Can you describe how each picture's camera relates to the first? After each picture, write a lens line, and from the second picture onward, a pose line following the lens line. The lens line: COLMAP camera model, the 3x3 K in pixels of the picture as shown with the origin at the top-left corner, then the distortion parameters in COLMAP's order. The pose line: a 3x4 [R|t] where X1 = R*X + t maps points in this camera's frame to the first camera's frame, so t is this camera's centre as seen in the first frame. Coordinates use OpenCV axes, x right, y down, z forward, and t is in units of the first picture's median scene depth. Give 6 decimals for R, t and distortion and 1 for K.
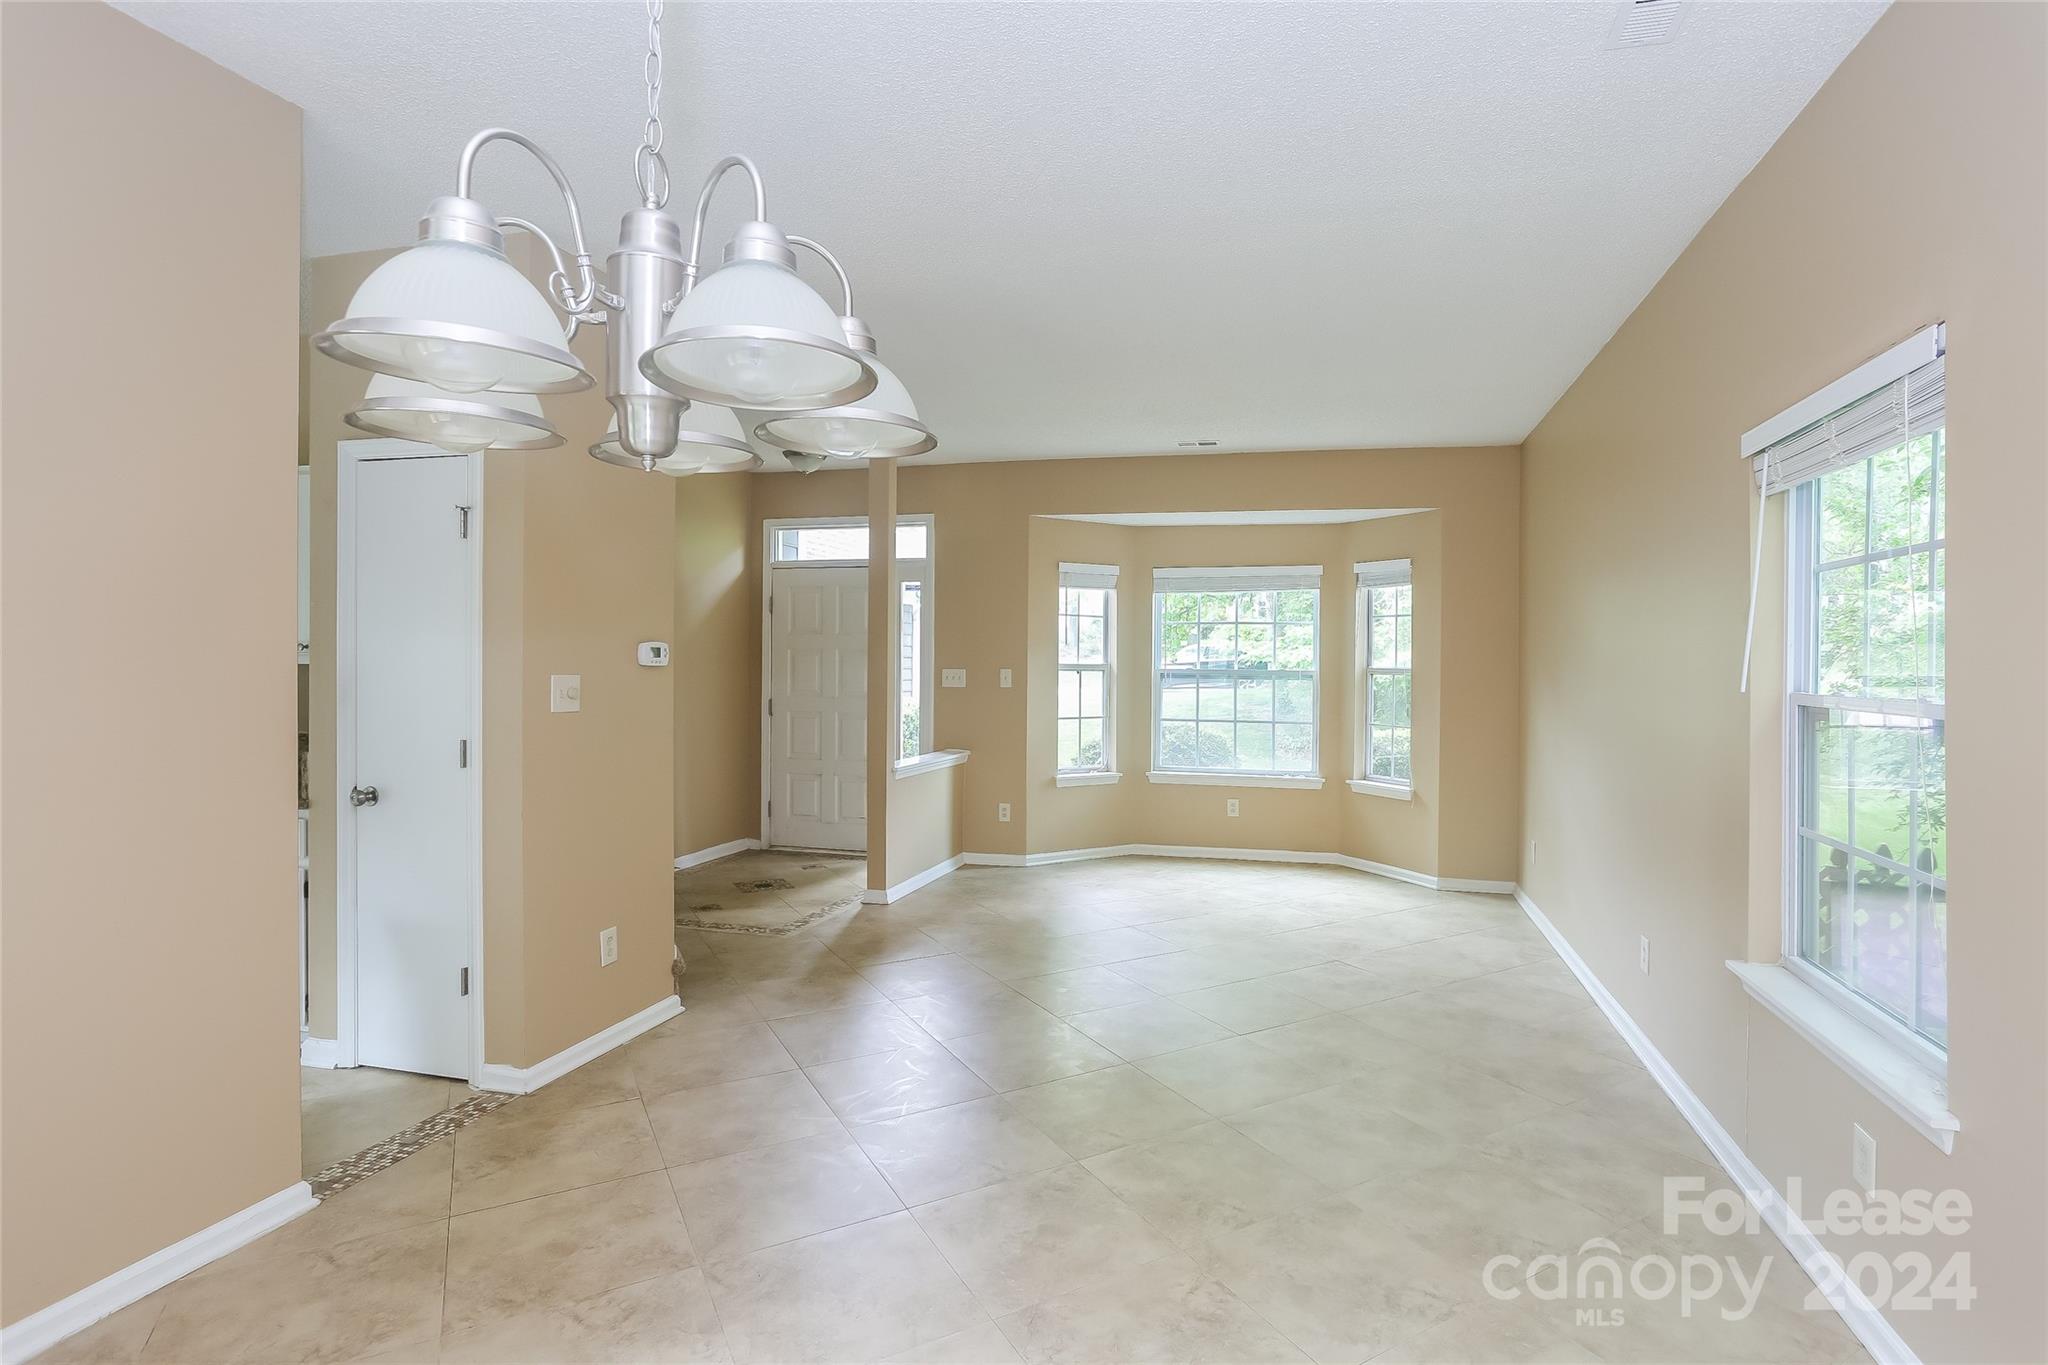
lens RADIAL K [[1021.7, 0, 1025.0], [0, 1021.7, 656.8], [0, 0, 1]] dist [0.000062, 0.000040]
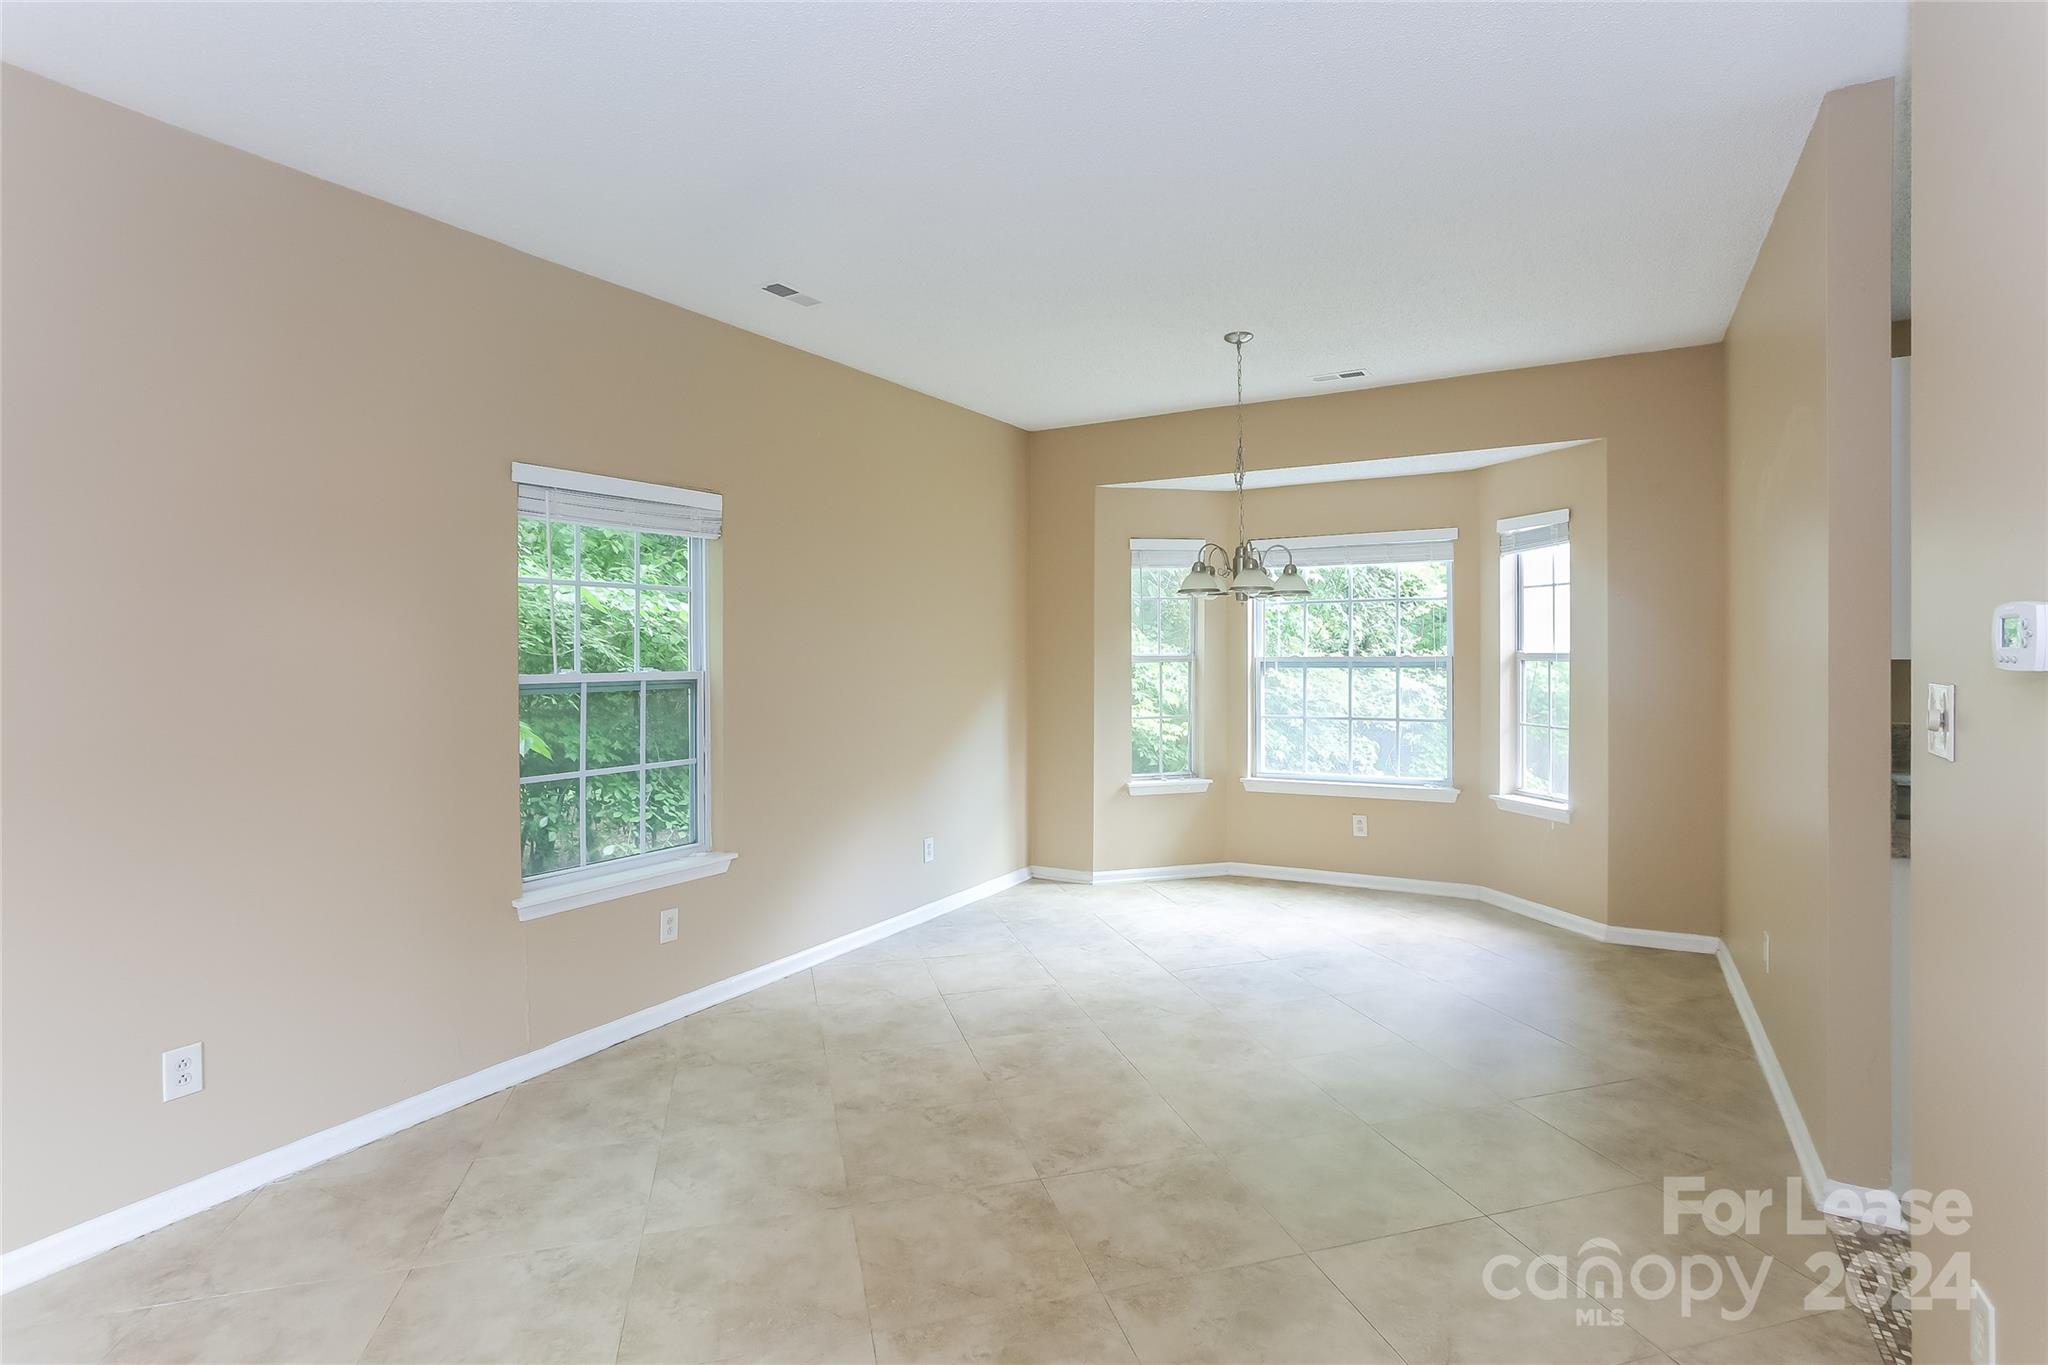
lens RADIAL K [[1021.7, 0, 1025.0], [0, 1021.7, 656.8], [0, 0, 1]] dist [0.000062, 0.000040]
pose [[-0.975577, -0.005389, 0.219590, -0.155789], [-0.004542, 0.999980, 0.004359, -0.002177], [-0.219609, 0.003255, -0.975583, 2.088403]]
